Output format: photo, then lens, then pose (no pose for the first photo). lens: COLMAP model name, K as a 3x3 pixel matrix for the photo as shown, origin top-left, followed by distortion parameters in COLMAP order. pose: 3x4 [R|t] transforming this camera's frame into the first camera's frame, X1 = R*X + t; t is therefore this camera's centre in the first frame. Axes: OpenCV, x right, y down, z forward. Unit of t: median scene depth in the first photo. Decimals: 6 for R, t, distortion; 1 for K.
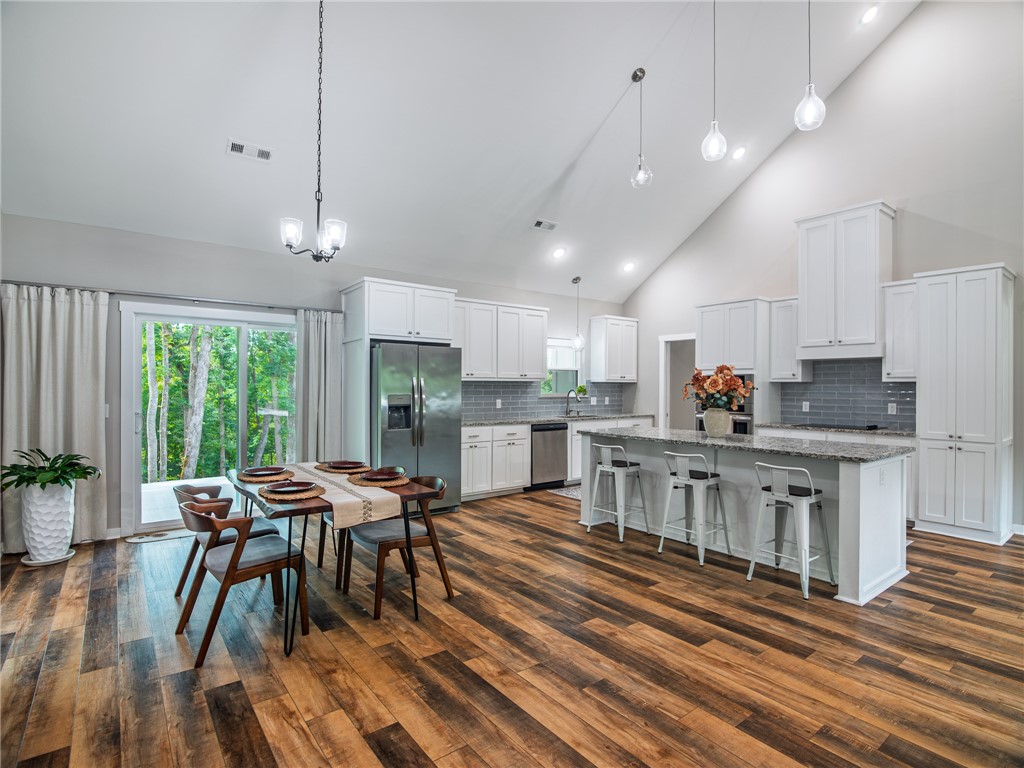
lens RADIAL K [[516.9, 0, 512.0], [0, 516.9, 384.0], [0, 0, 1]] dist [-0.019854, 0.000259]
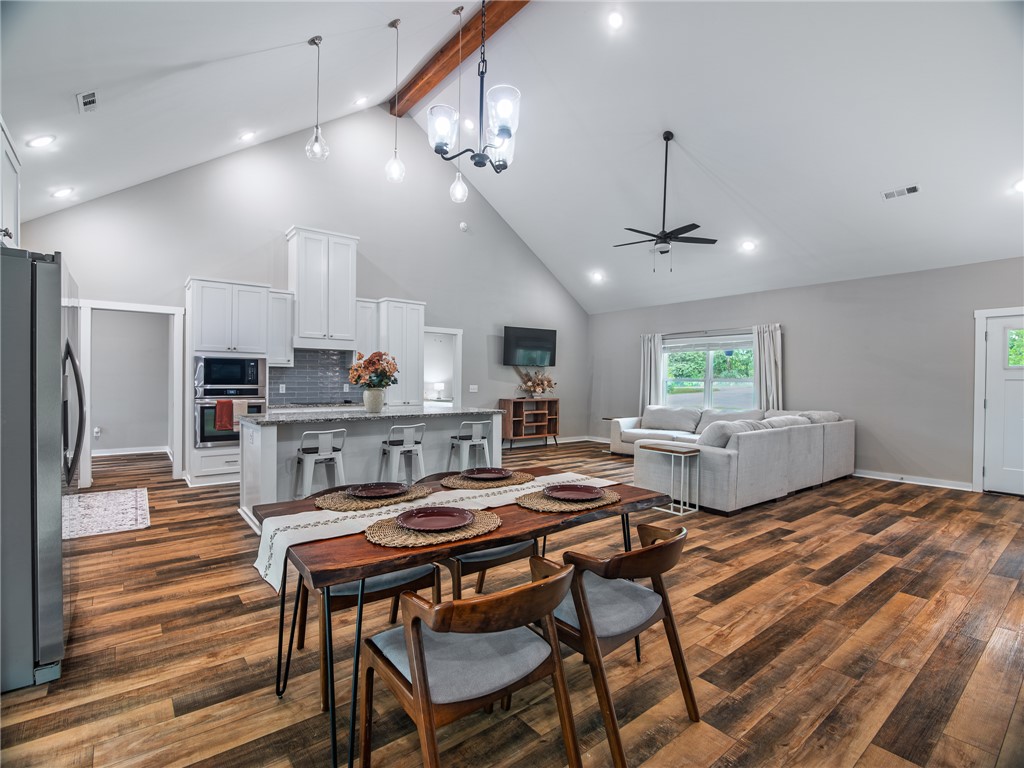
lens RADIAL K [[491.9, 0, 512.0], [0, 491.9, 384.0], [0, 0, 1]] dist [-0.024462, -0.000499]
pose [[-0.011808, -0.012342, 0.999854, -0.912946], [-0.008301, 0.999891, 0.012244, 0.027081], [-0.999896, -0.008155, -0.011909, 0.879826]]
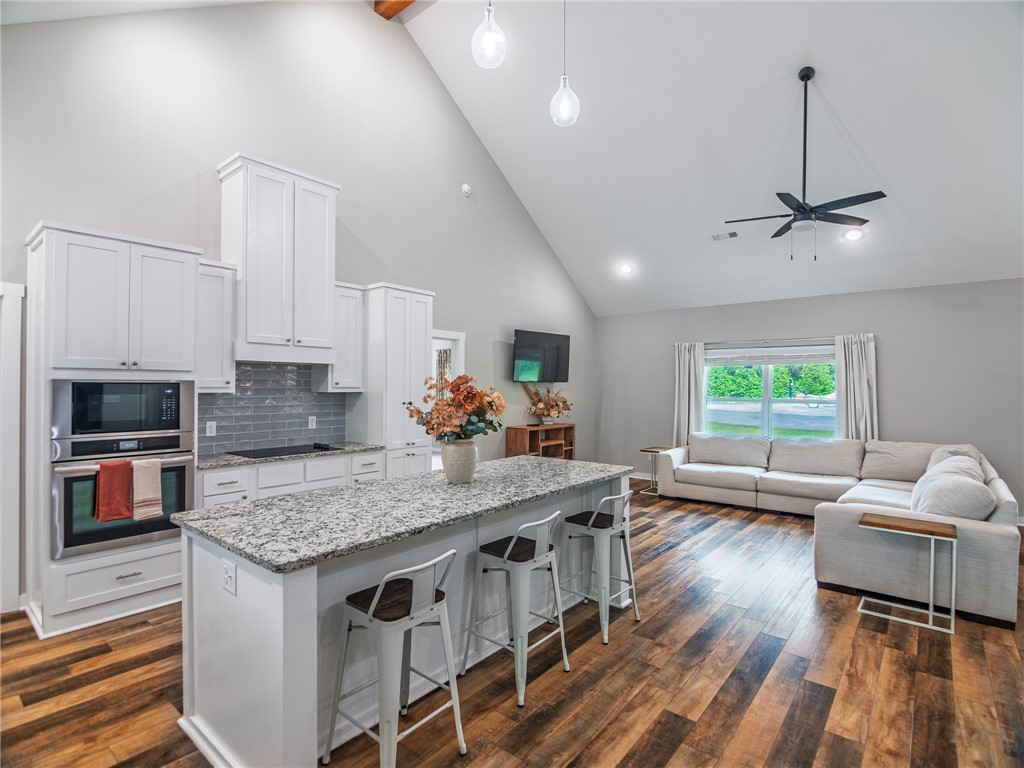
lens RADIAL K [[516.9, 0, 512.0], [0, 516.9, 384.0], [0, 0, 1]] dist [-0.019854, 0.000259]
pose [[-0.219371, -0.003527, 0.975635, -0.308187], [-0.006338, 0.999978, 0.002190, -0.033695], [-0.975621, -0.005704, -0.219389, 1.331742]]
